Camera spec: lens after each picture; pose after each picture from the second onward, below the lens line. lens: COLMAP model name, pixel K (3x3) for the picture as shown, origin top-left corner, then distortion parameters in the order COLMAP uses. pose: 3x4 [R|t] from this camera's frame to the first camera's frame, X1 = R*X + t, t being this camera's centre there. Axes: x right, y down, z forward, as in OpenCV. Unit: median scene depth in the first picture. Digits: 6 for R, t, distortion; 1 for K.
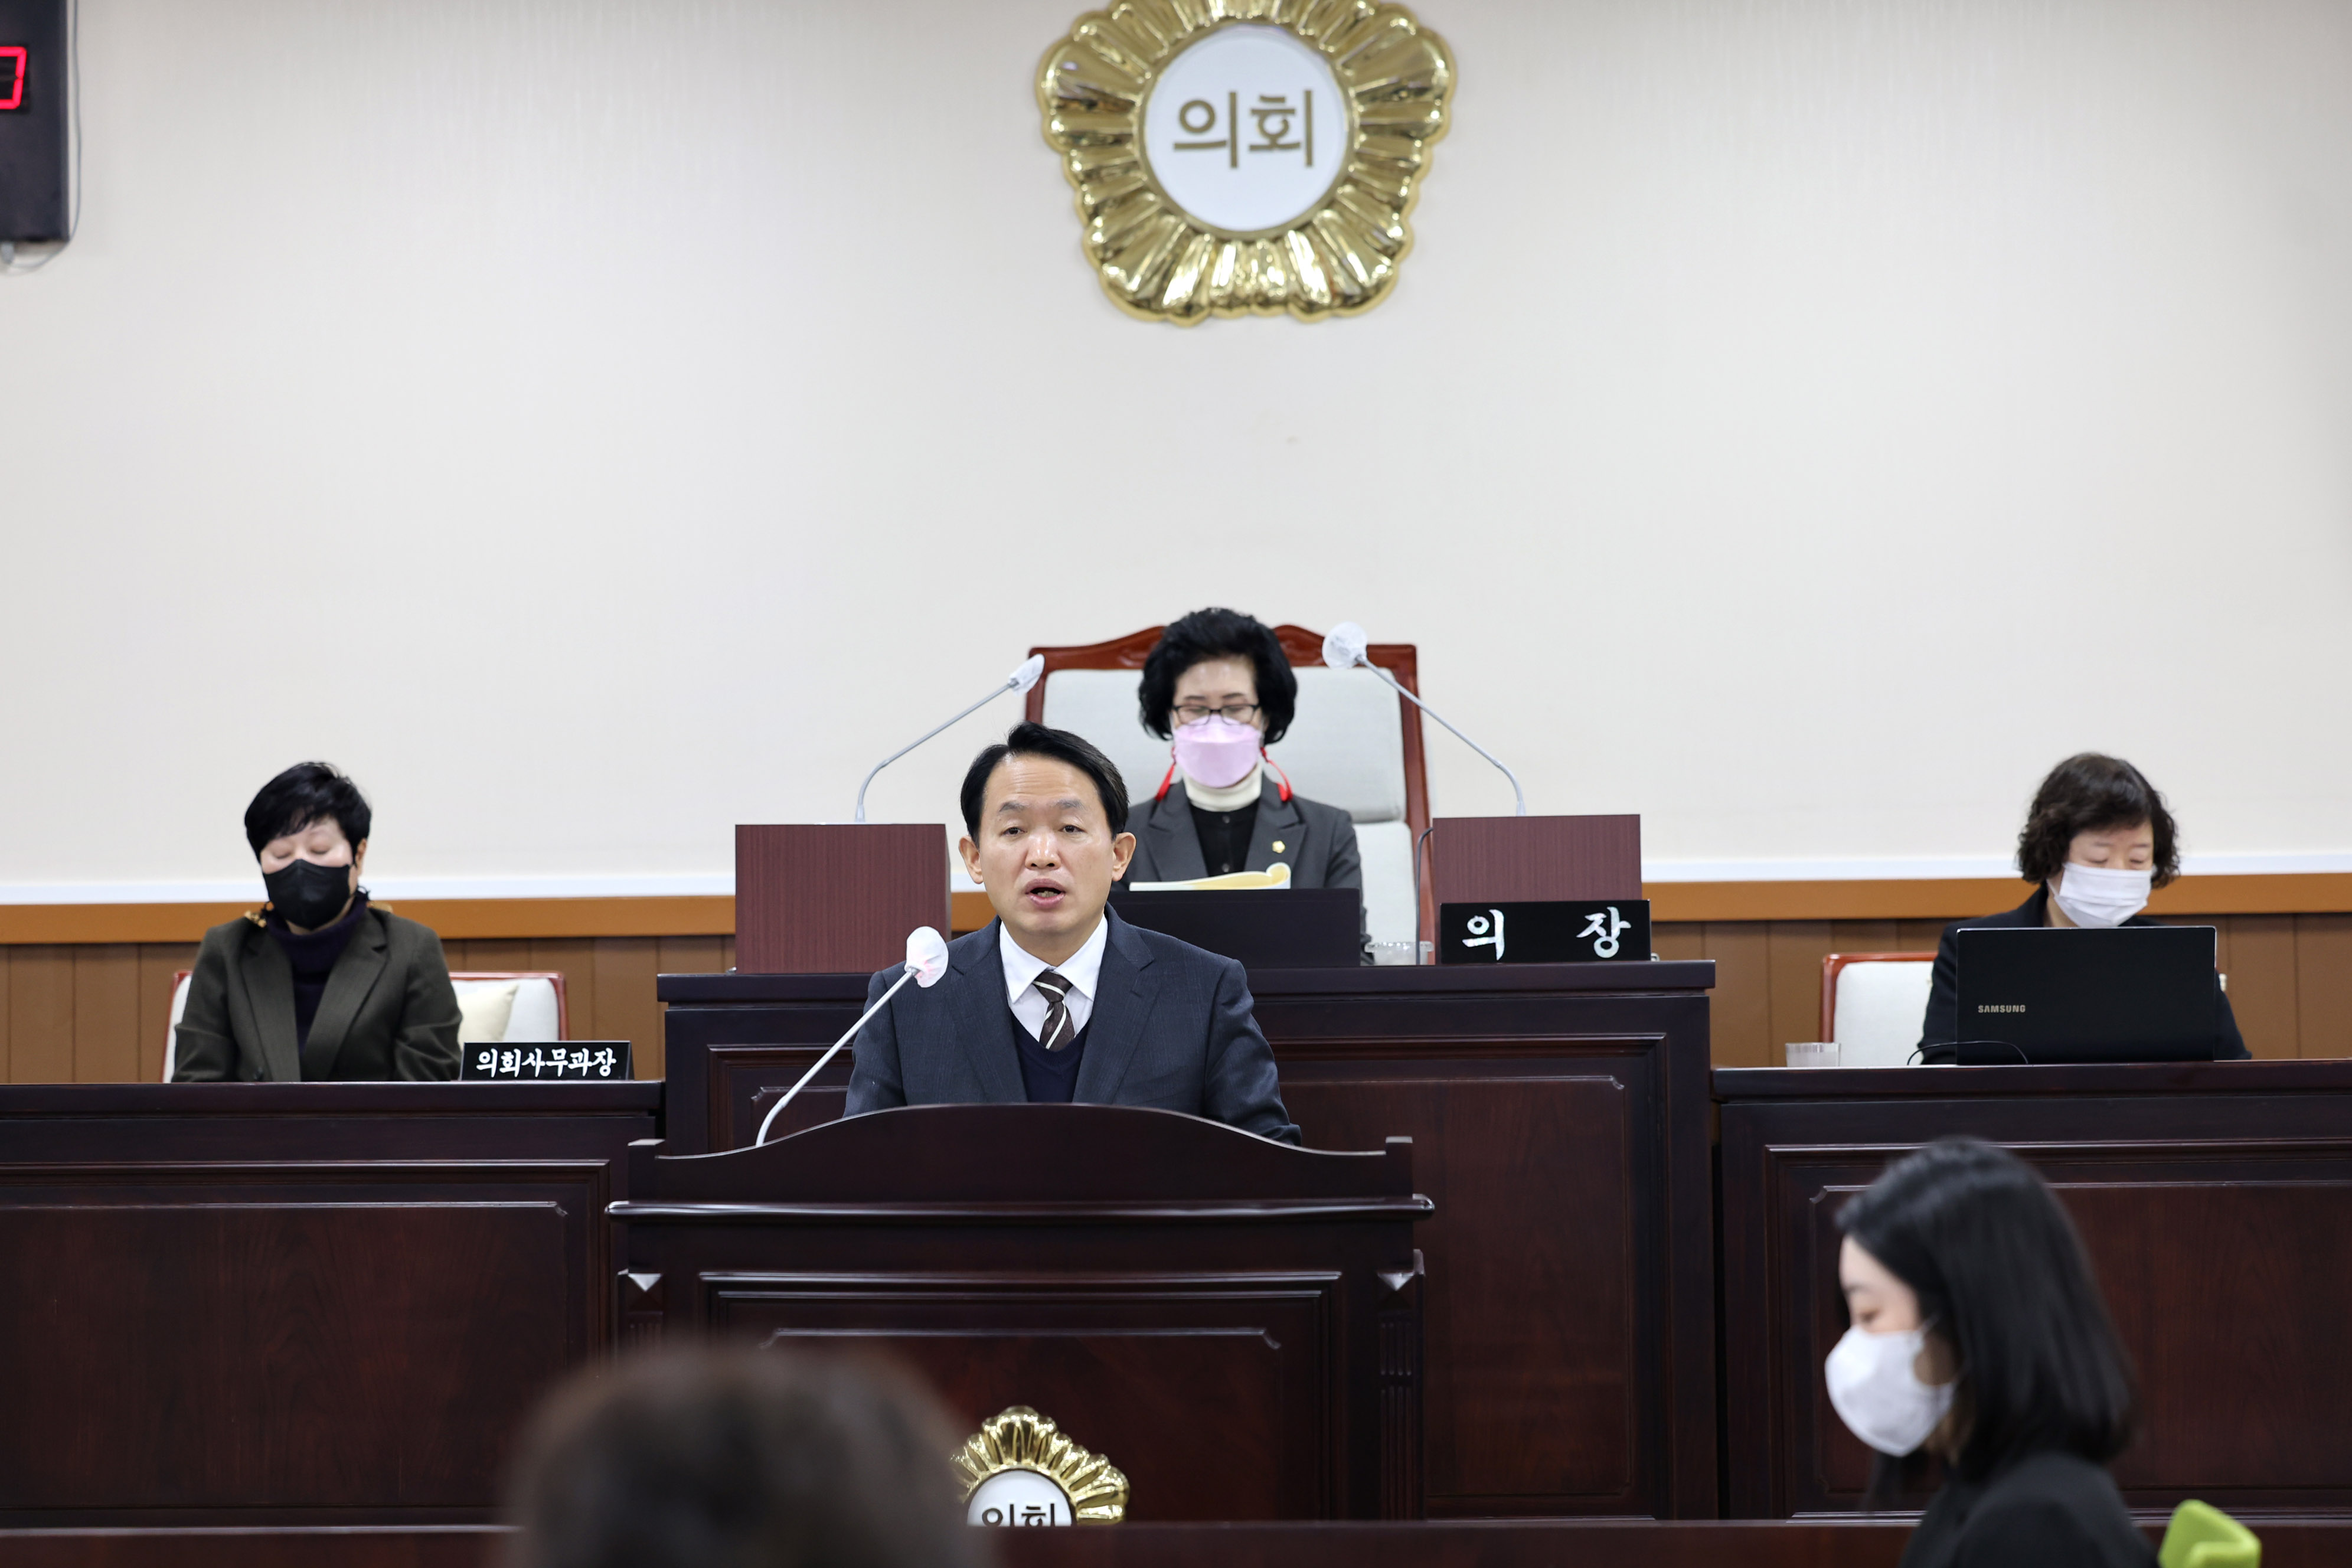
lens RADIAL K [[6820.6, 0, 1176.0], [0, 6820.6, 784.0], [0, 0, 1]] dist [0.096308, 0.540050]
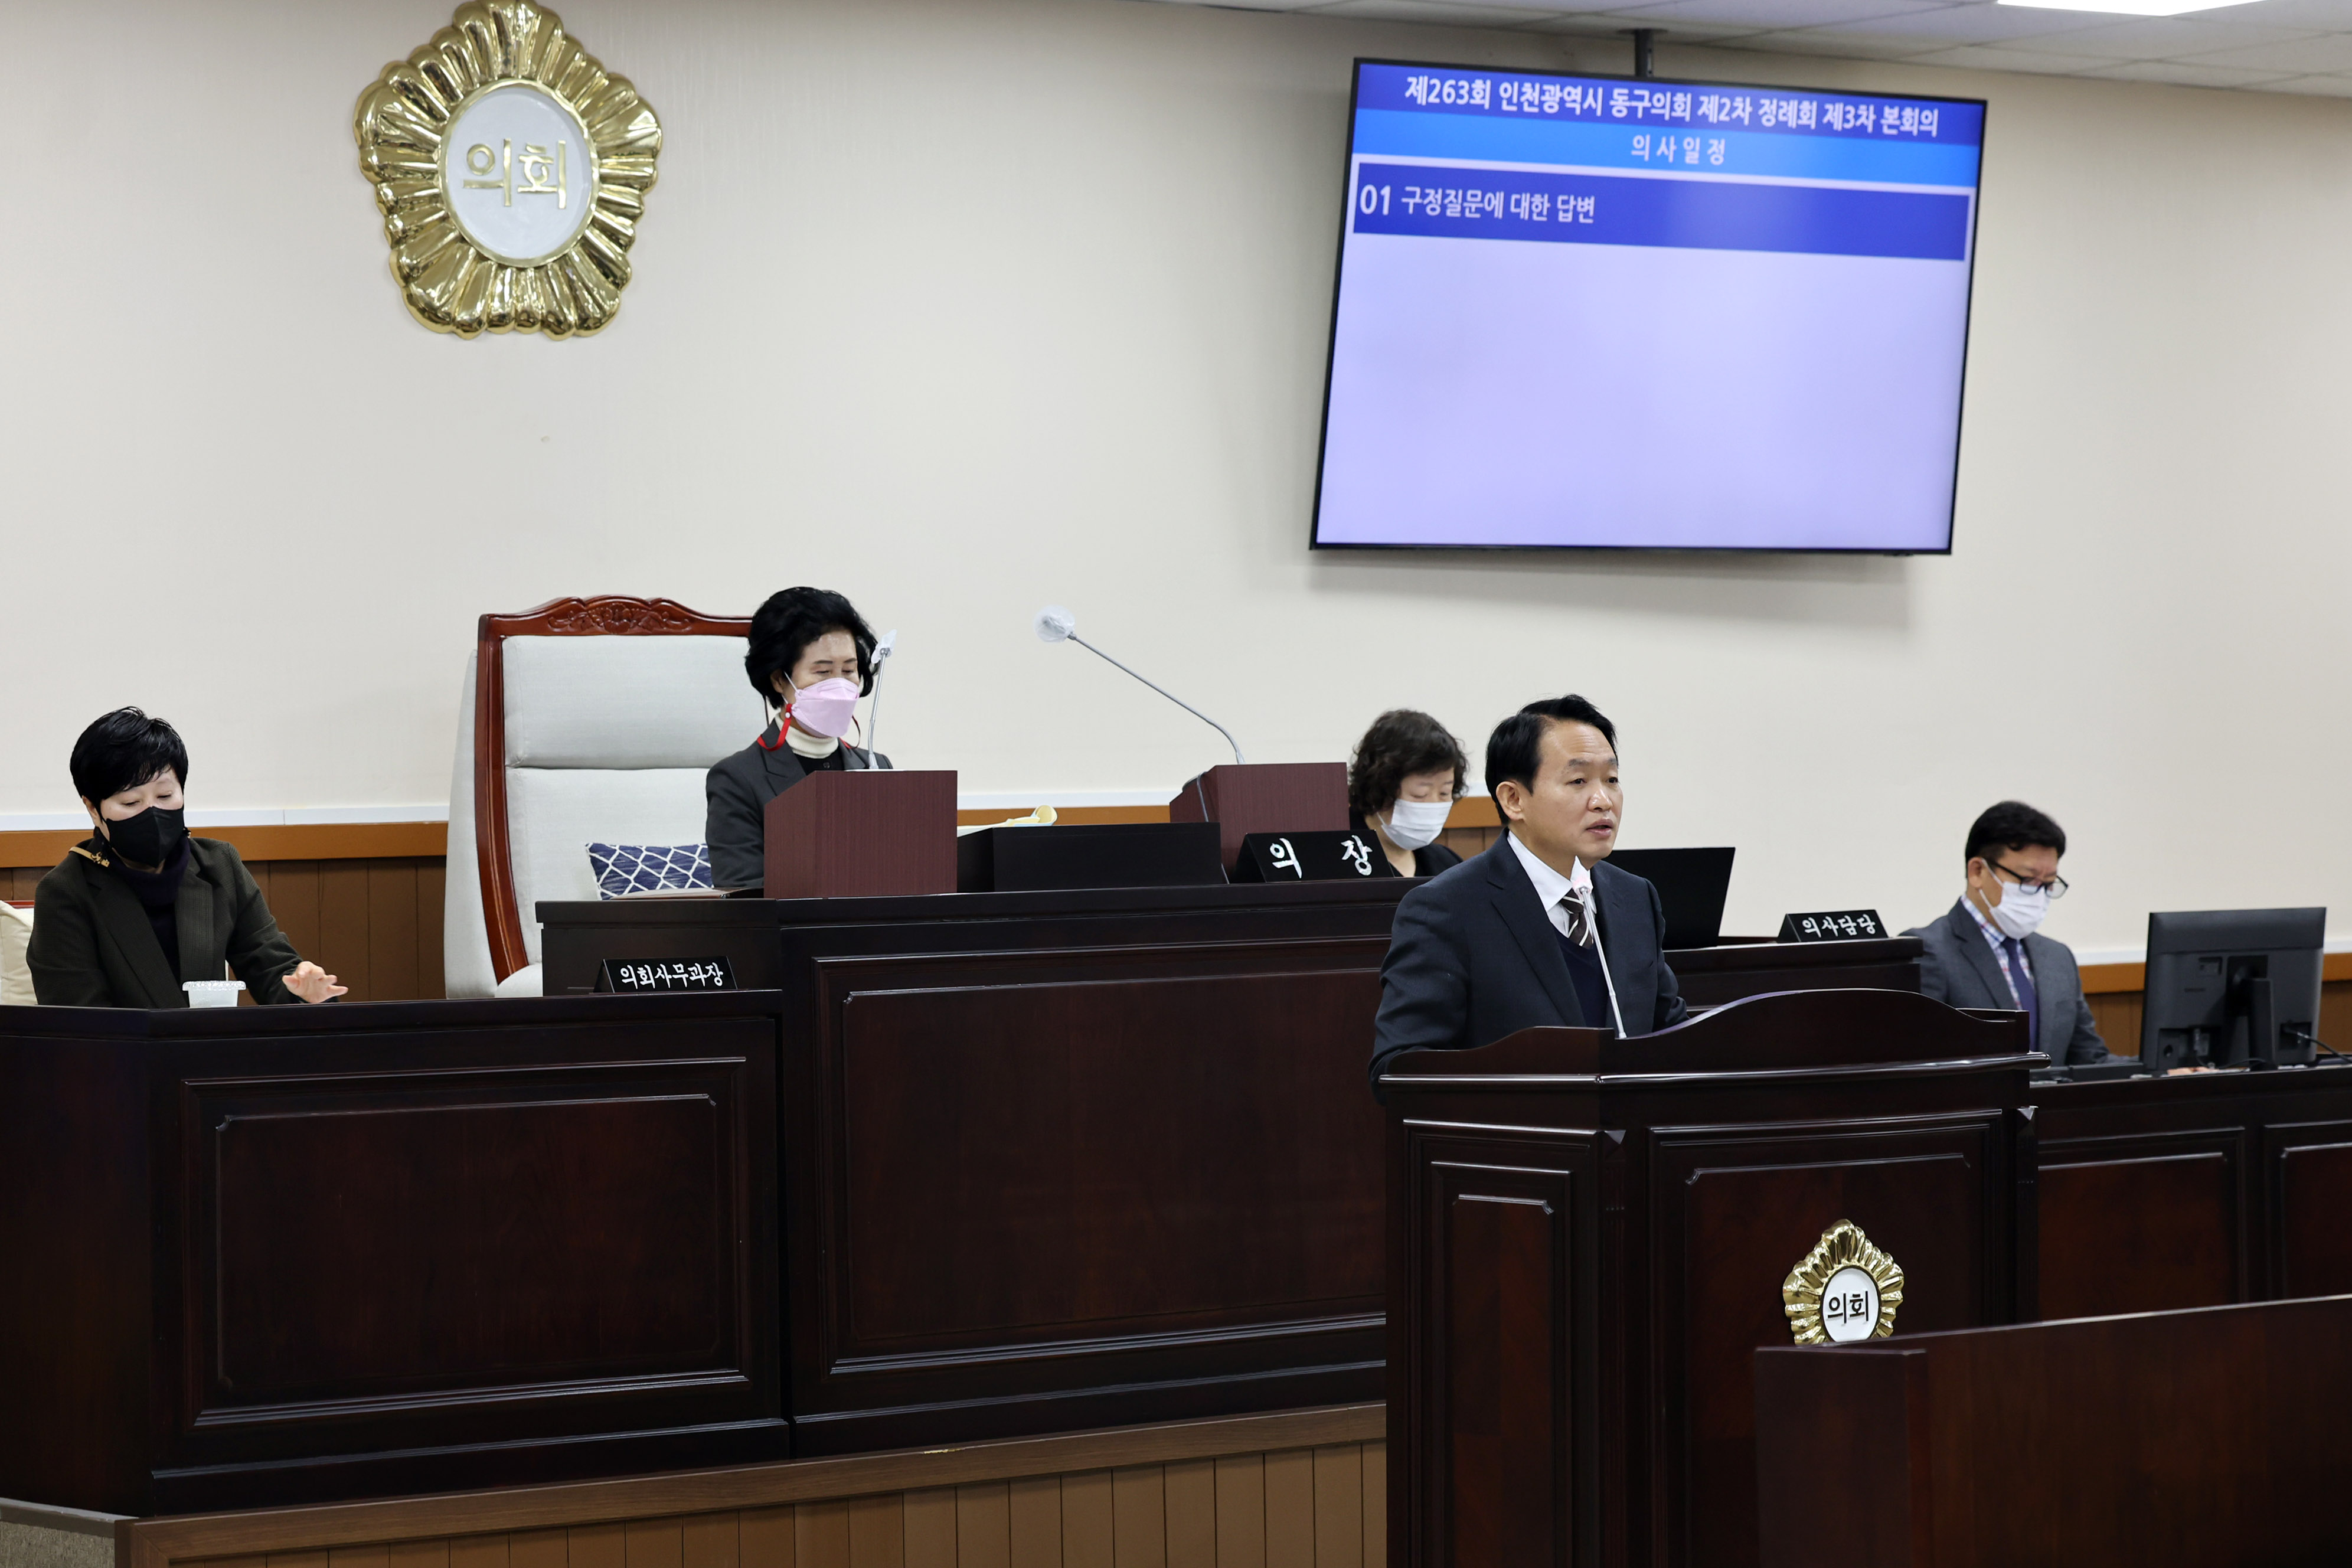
lens RADIAL K [[6214.2, 0, 1176.0], [0, 6214.2, 784.0], [0, 0, 1]] dist [-0.041062, -0.164375]
pose [[0.763670, -0.002243, 0.645603, -0.684542], [-0.006020, 0.999926, 0.010596, -0.003546], [-0.645579, -0.011978, 0.763600, 0.130624]]
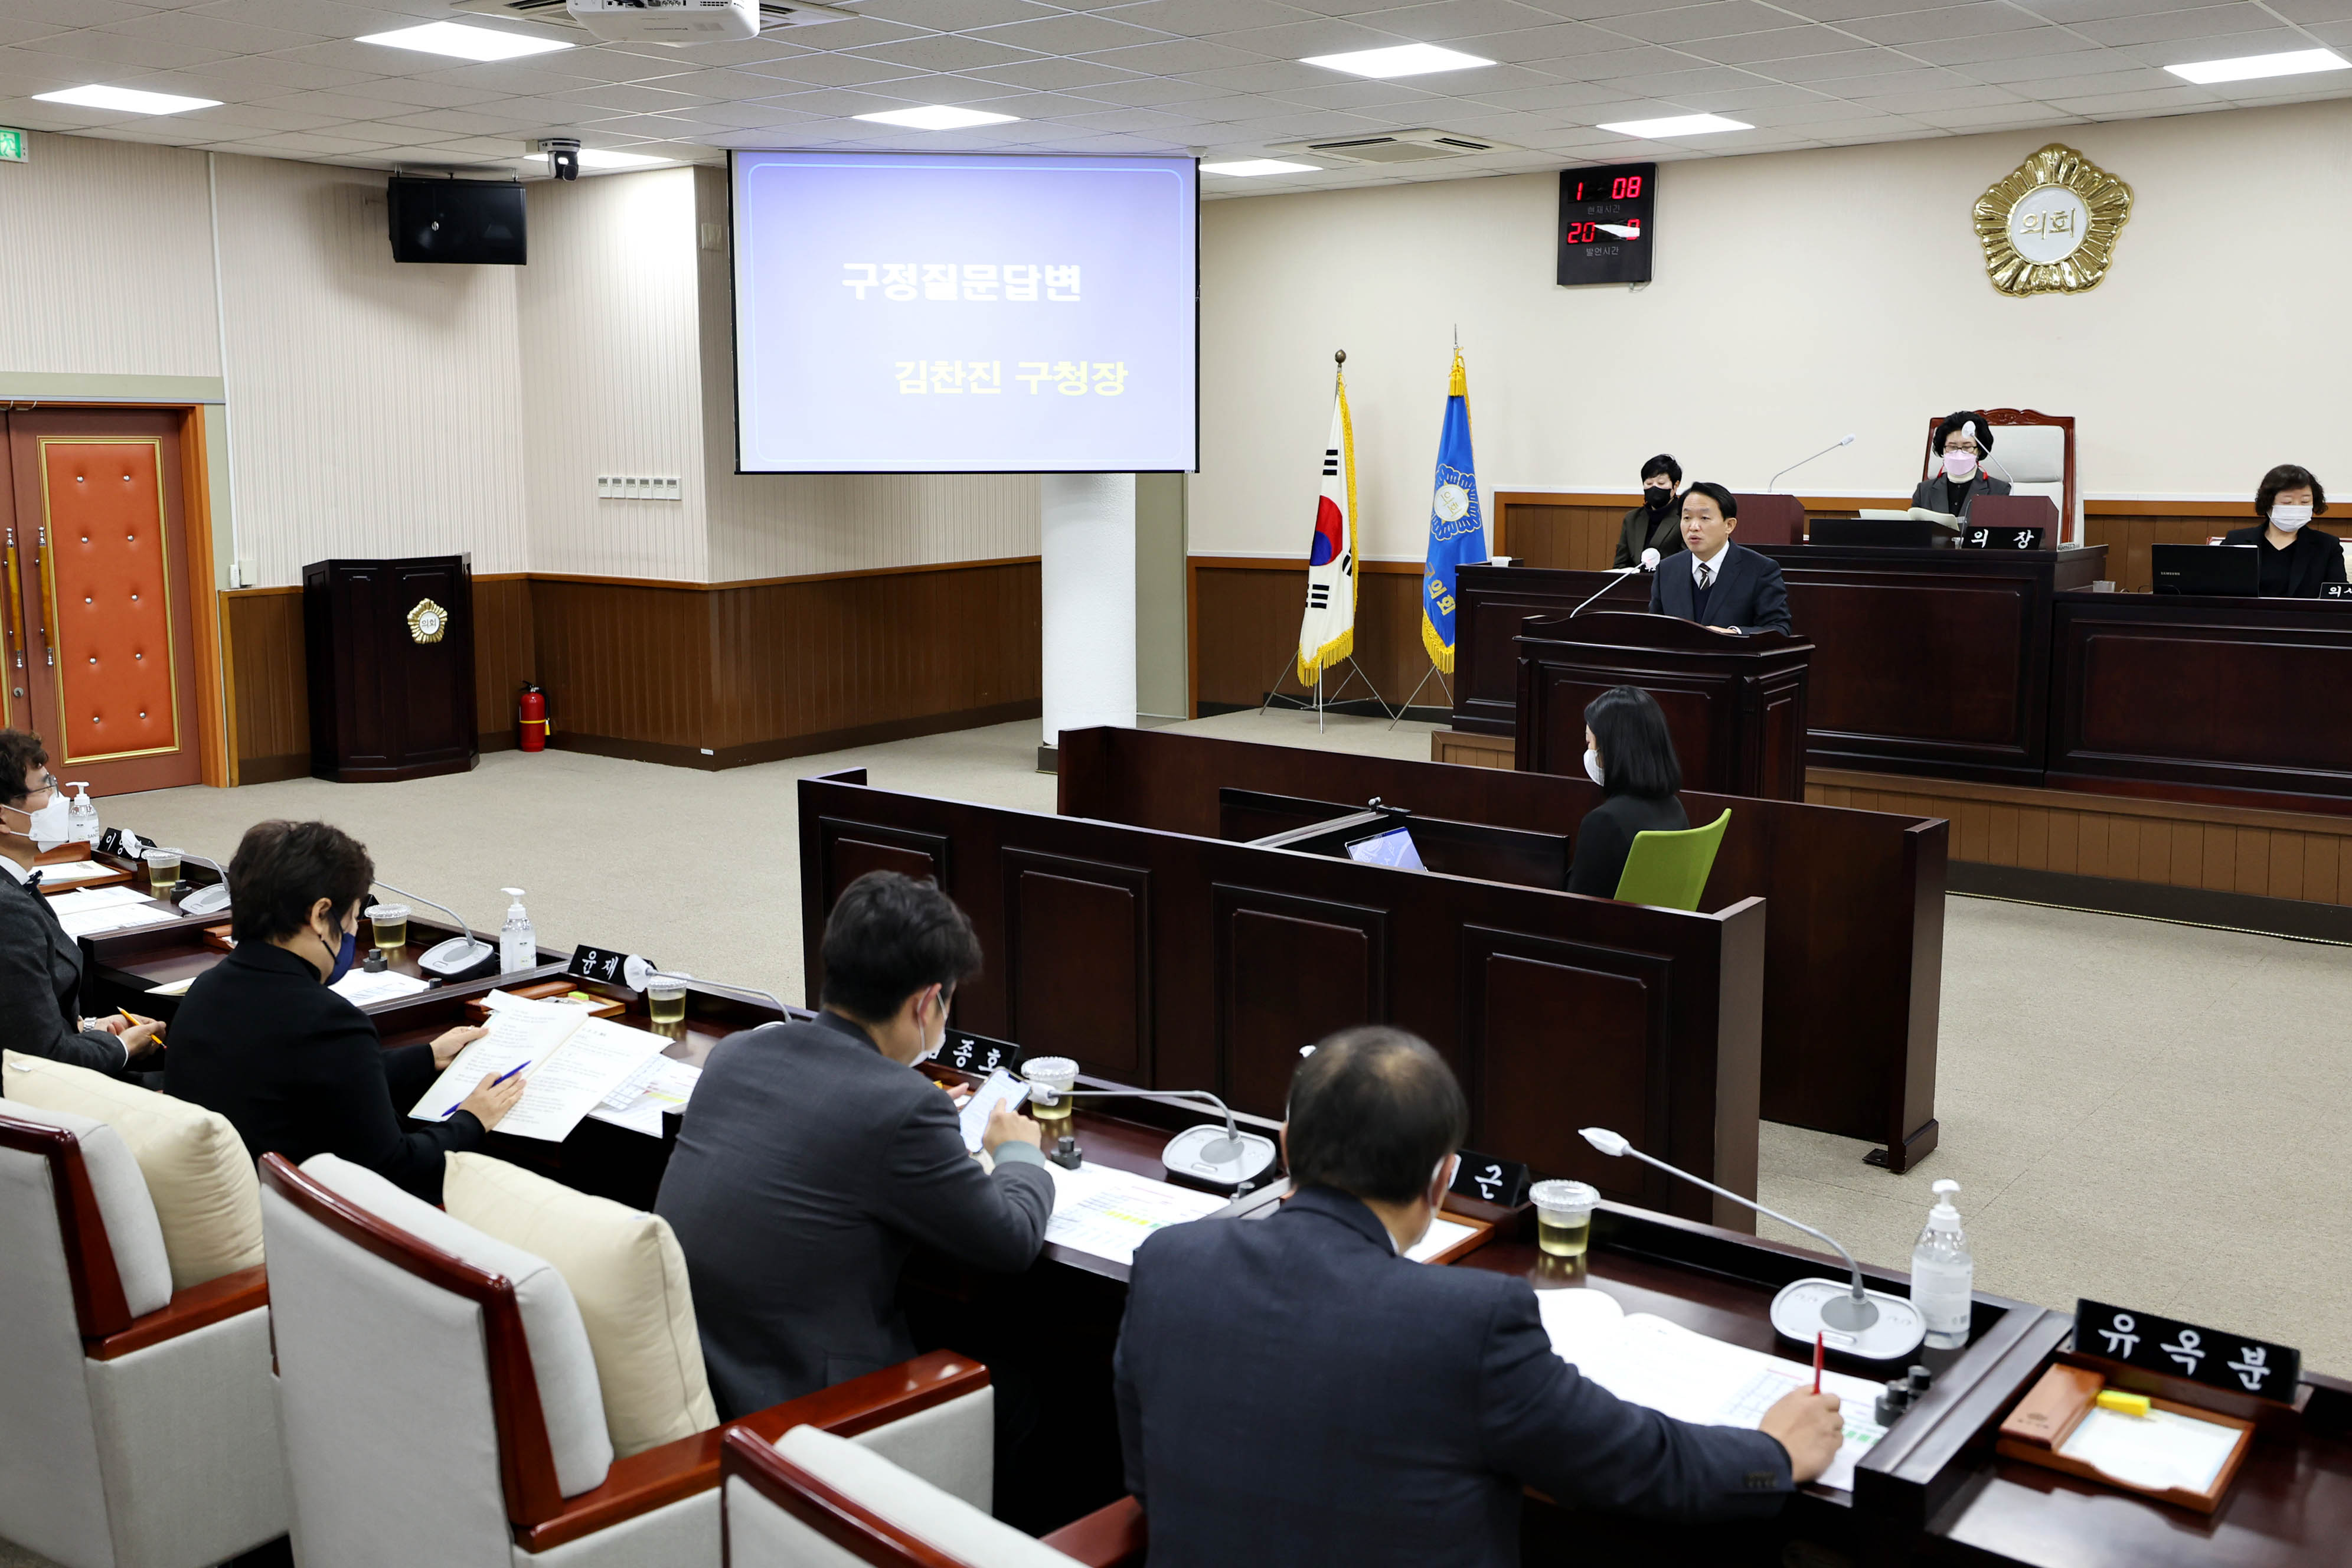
lens RADIAL K [[2126.6, 0, 1158.7], [0, 2126.6, 721.6], [0, 0, 1]] dist [0.008451, 0.082925]
pose [[0.804013, 0.089007, -0.587912, 0.287459], [0.010341, 0.986491, 0.163491, -0.049300], [0.594522, -0.137529, 0.792231, 0.081362]]
